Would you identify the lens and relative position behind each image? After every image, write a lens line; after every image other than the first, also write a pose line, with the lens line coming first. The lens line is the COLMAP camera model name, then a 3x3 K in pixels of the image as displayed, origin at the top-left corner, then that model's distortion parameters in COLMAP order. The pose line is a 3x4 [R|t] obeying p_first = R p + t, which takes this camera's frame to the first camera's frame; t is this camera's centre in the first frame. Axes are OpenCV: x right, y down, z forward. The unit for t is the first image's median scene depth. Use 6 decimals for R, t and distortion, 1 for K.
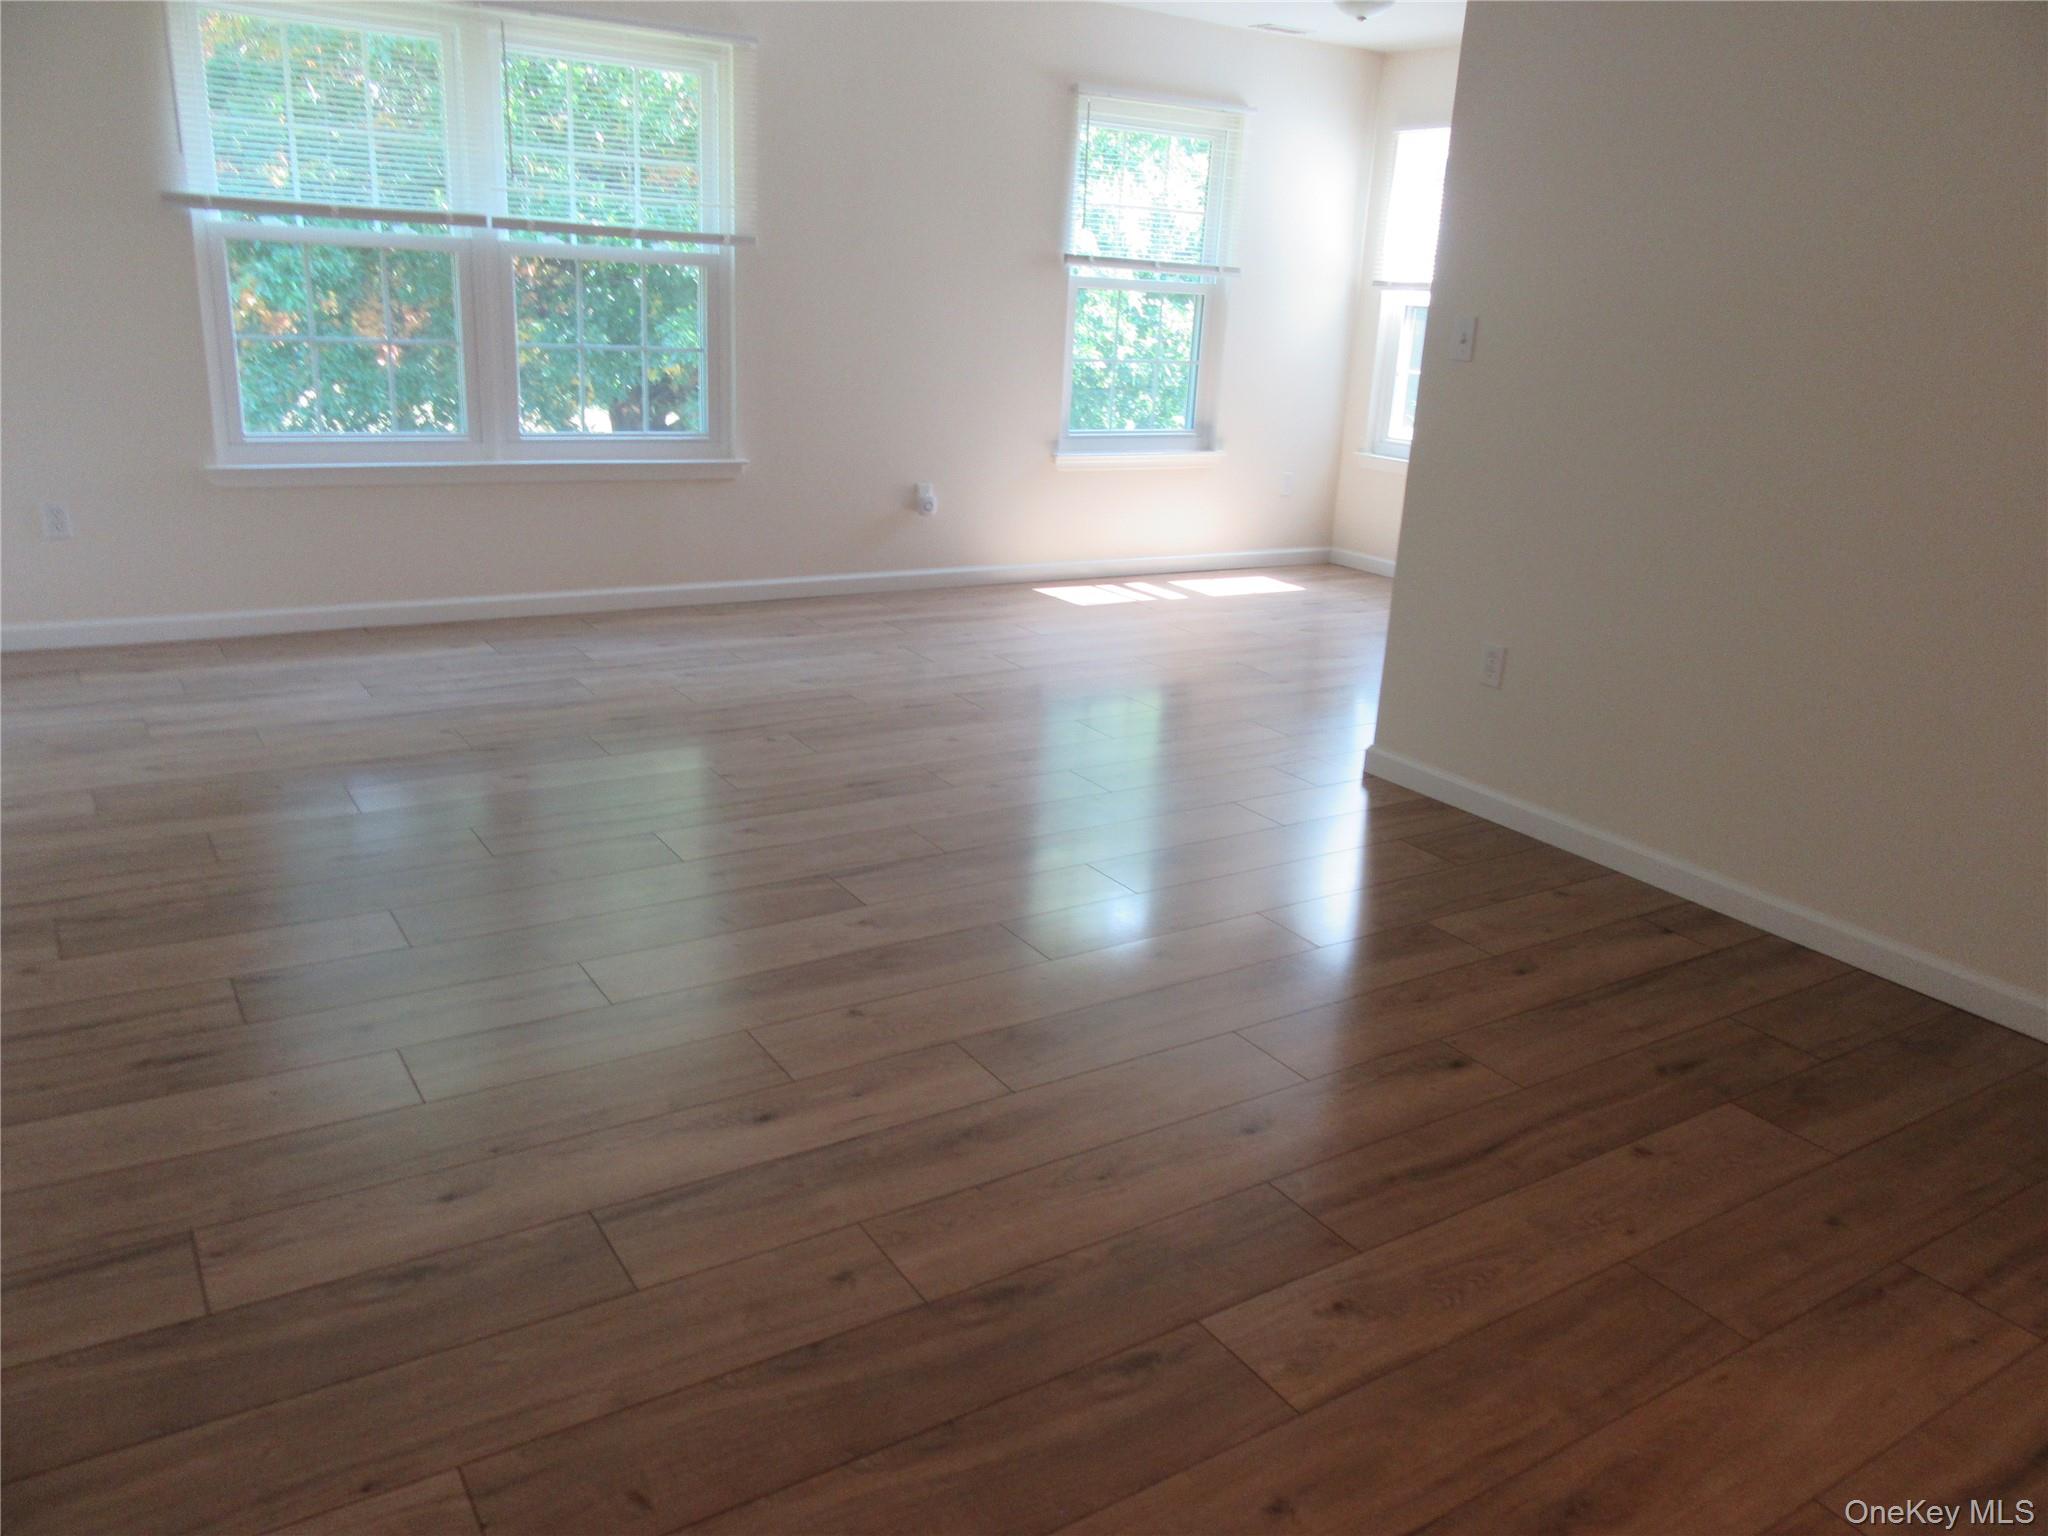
lens RADIAL K [[1515.9, 0, 1020.0], [0, 1515.9, 762.3], [0, 0, 1]] dist [-0.011444, 0.015926]
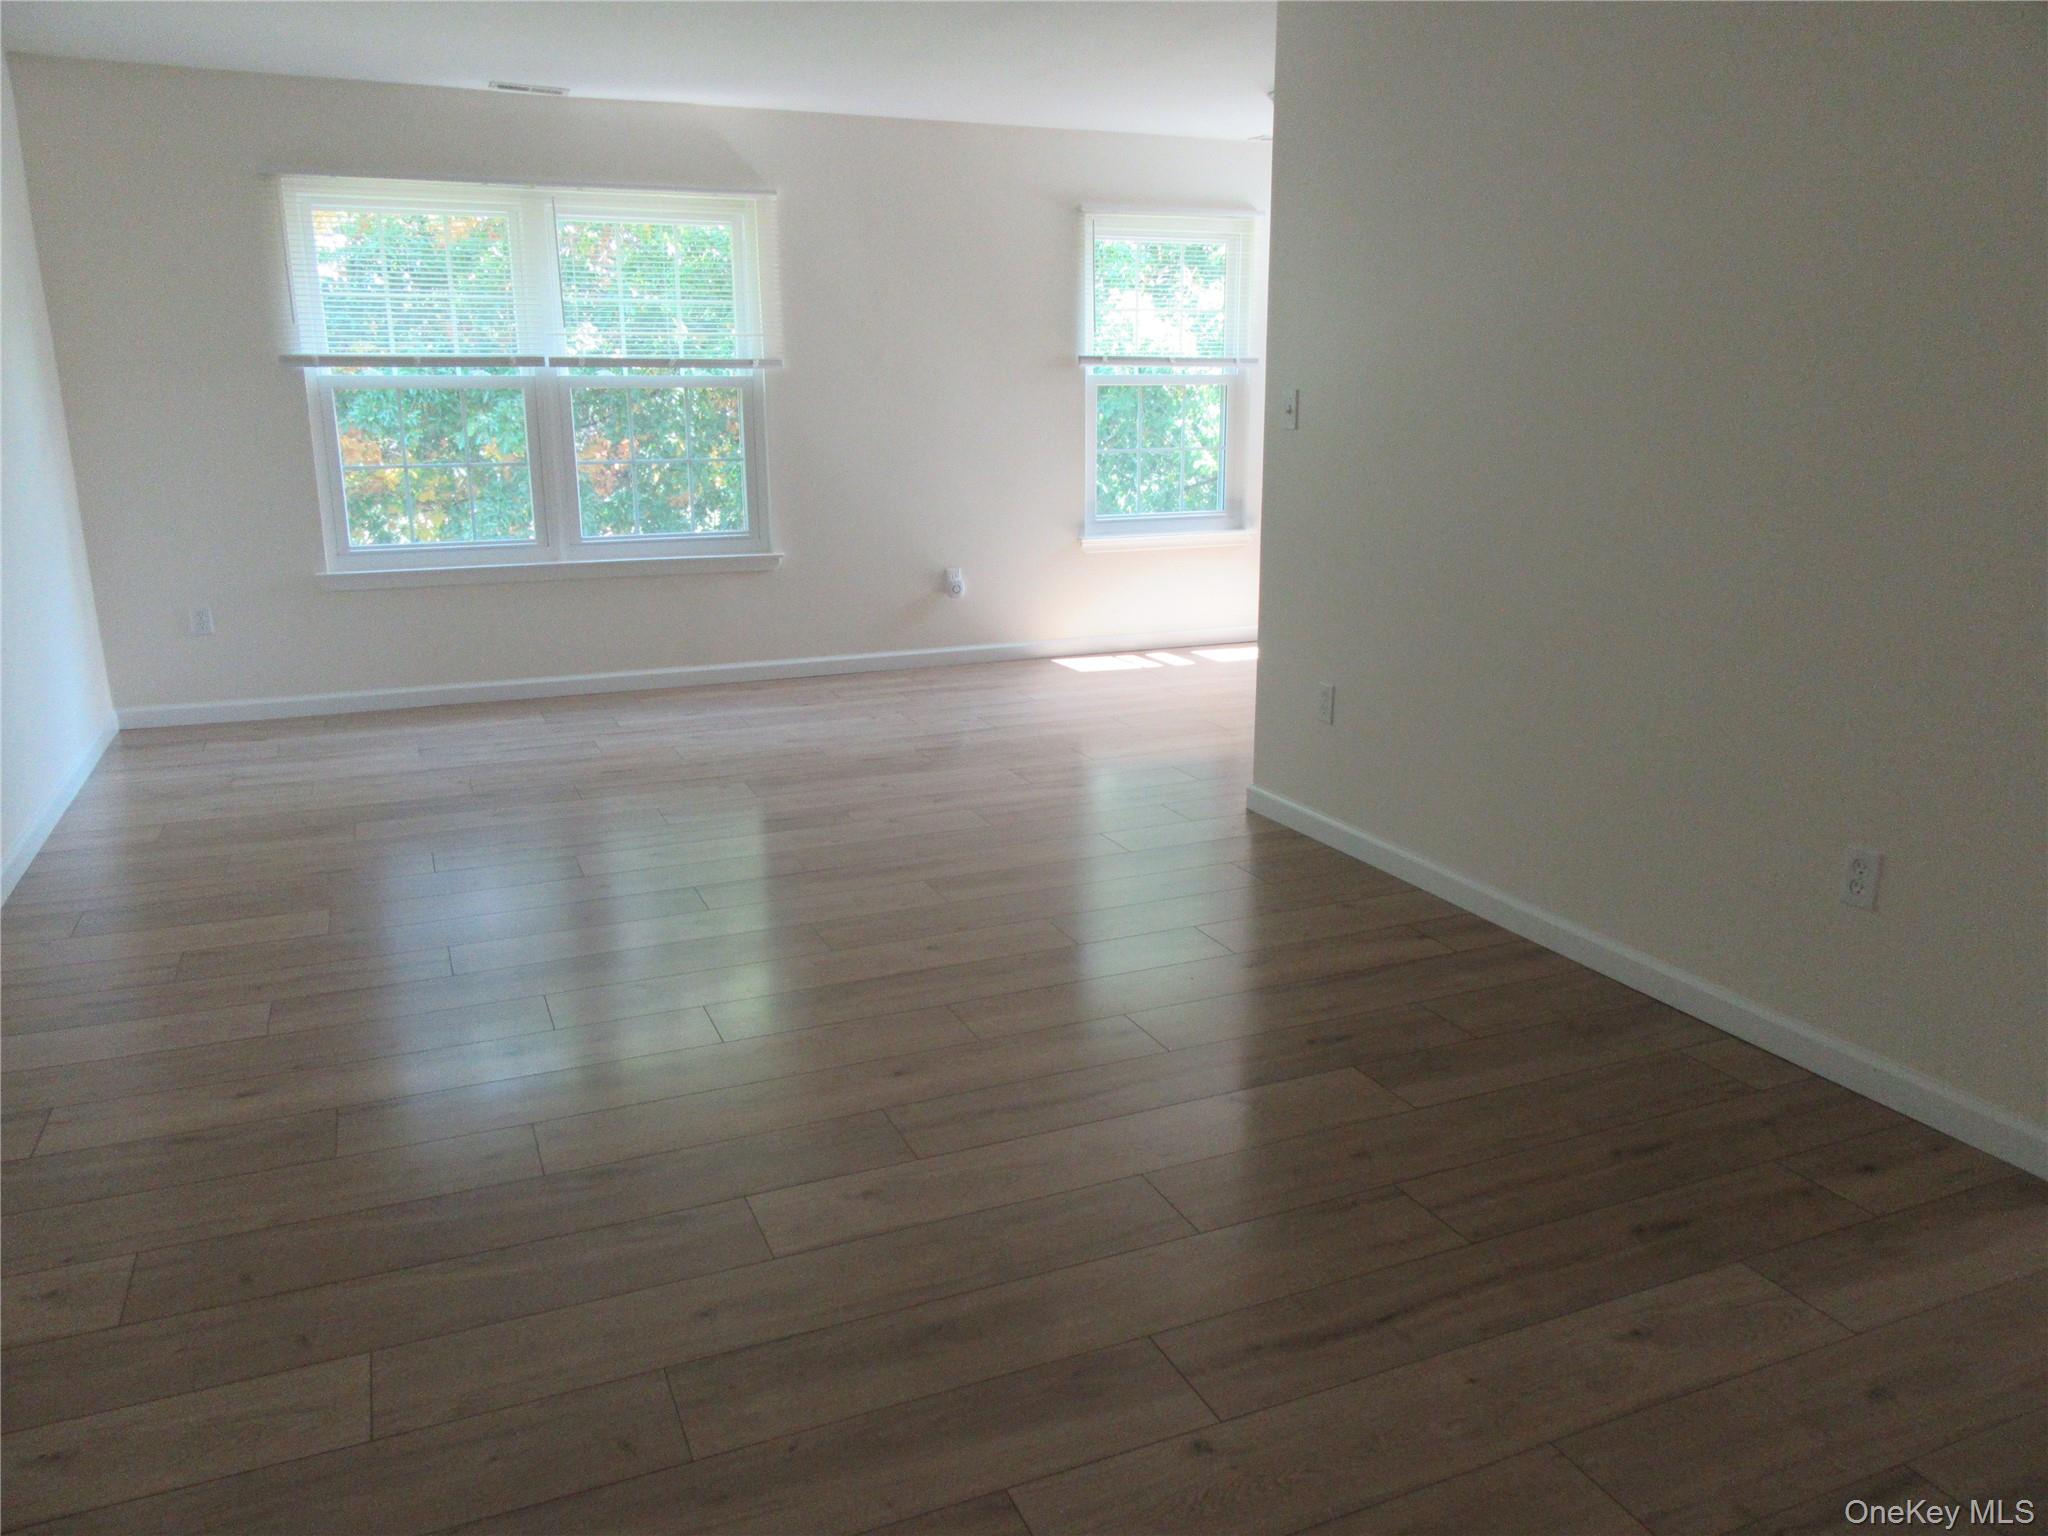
lens RADIAL K [[1515.9, 0, 1024.3], [0, 1515.9, 764.3], [0, 0, 1]] dist [-0.011444, 0.015926]
pose [[0.983702, -0.016264, -0.179070, 0.230377], [0.004321, 0.997752, -0.066879, 0.040345], [0.179755, 0.065016, 0.981561, -0.080338]]
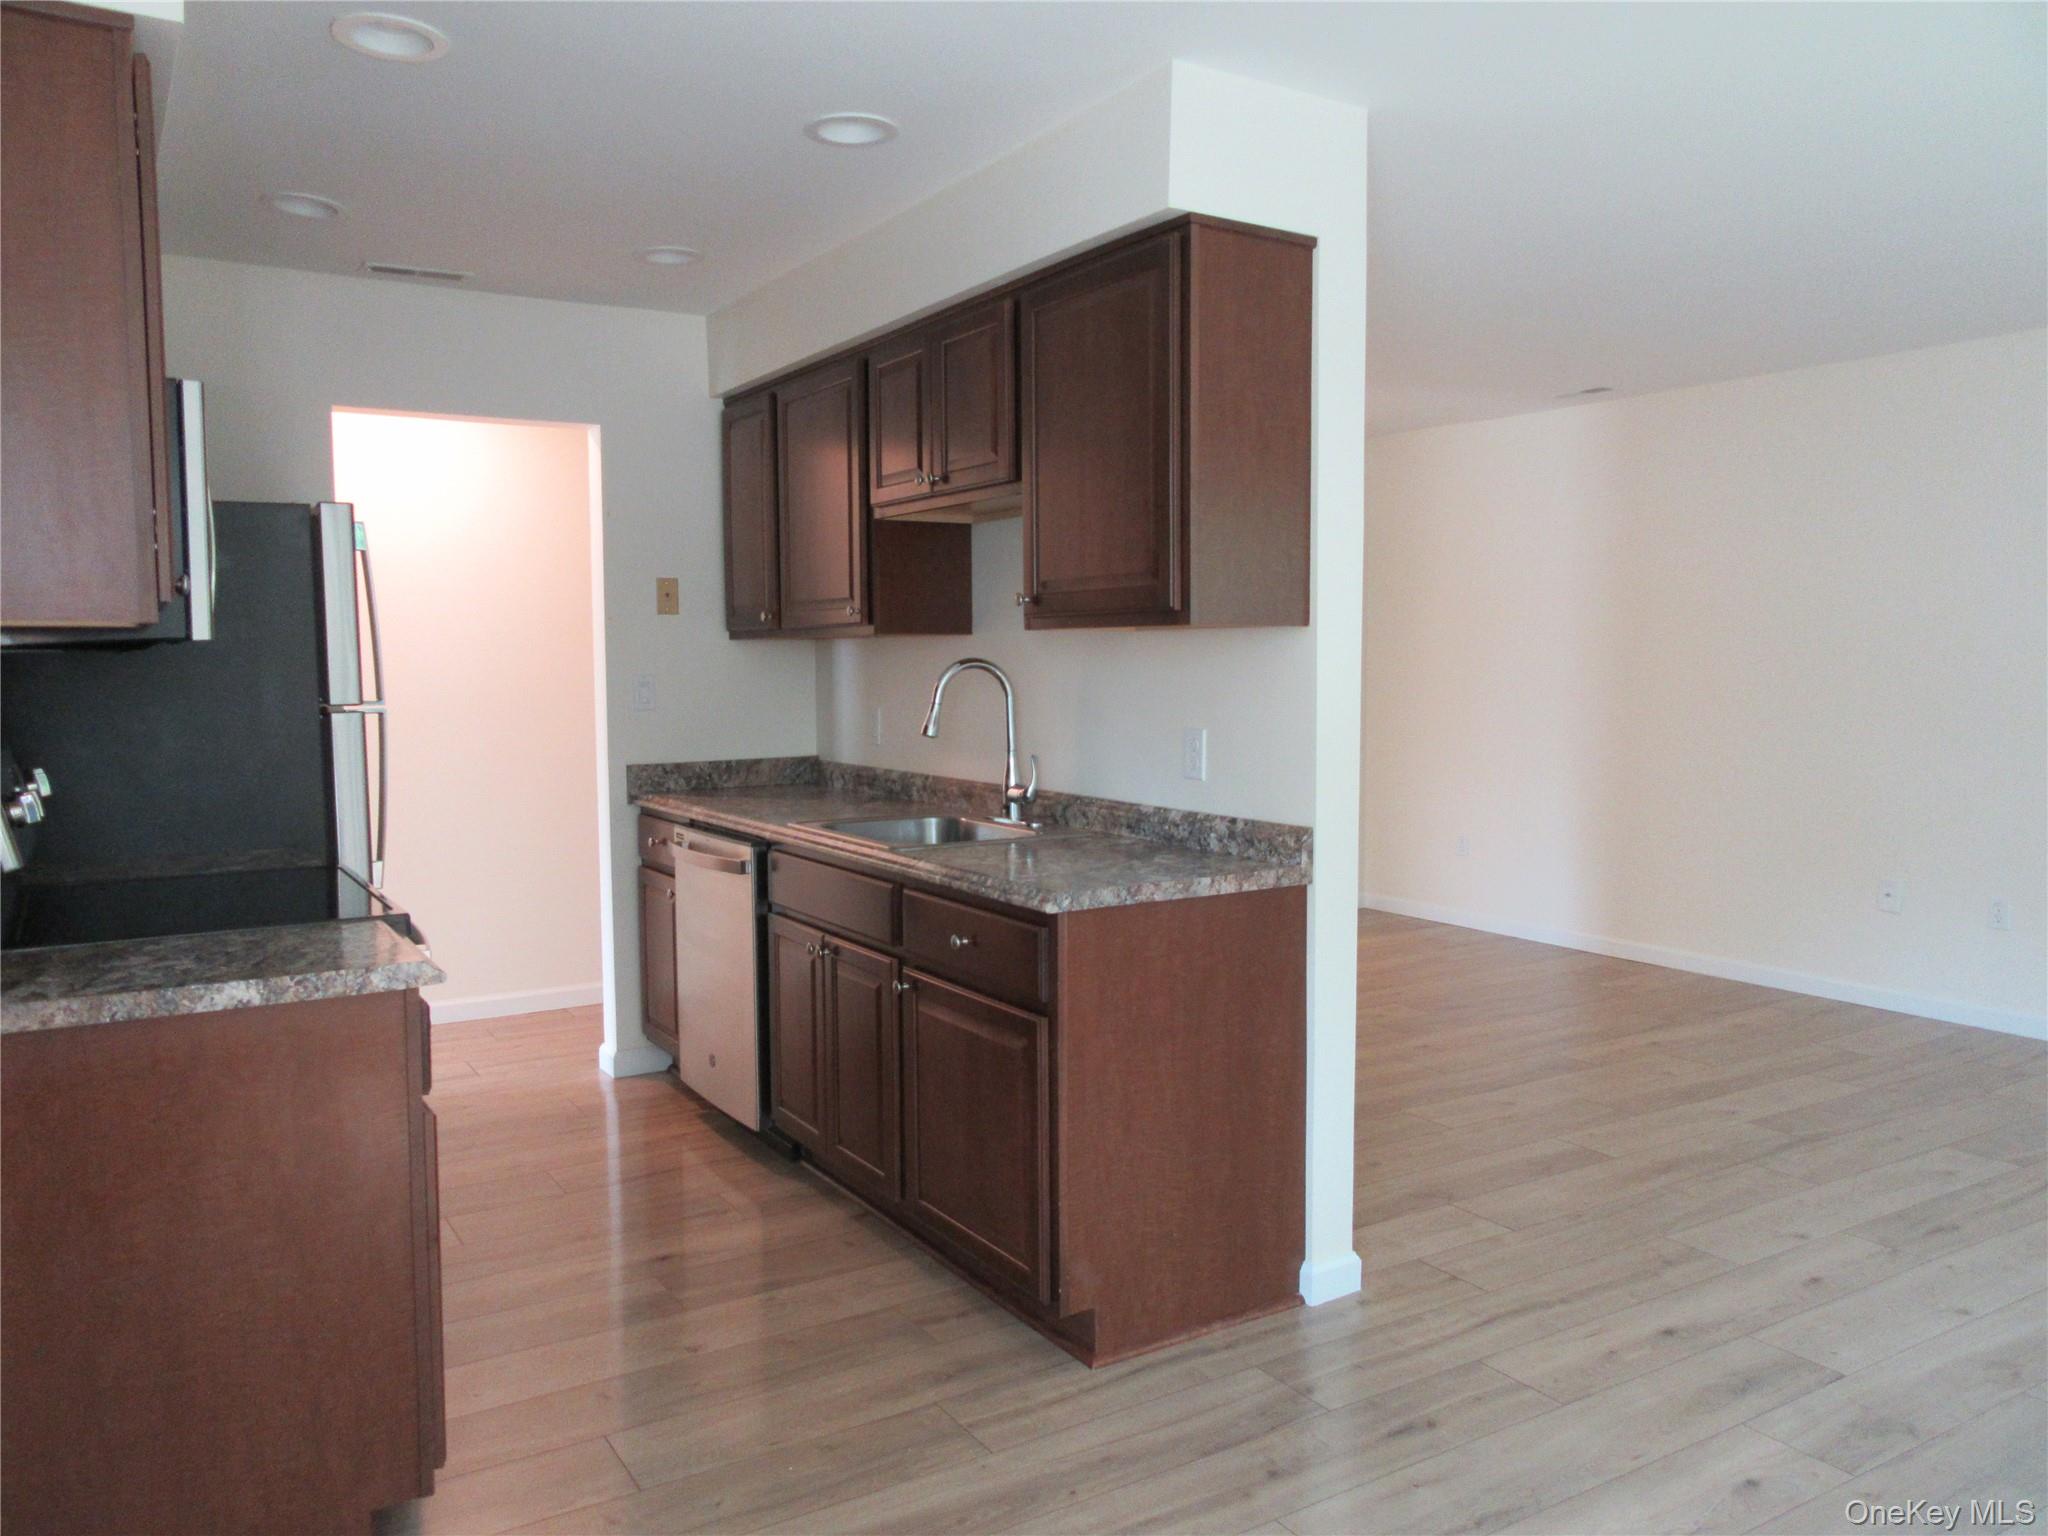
lens RADIAL K [[1515.9, 0, 1053.6], [0, 1515.9, 768.1], [0, 0, 1]] dist [-0.011444, 0.015926]
pose [[-0.997778, -0.061090, 0.026593, 0.313556], [-0.046760, 0.926386, 0.373660, -0.417051], [-0.047462, 0.371586, -0.927184, 1.375000]]
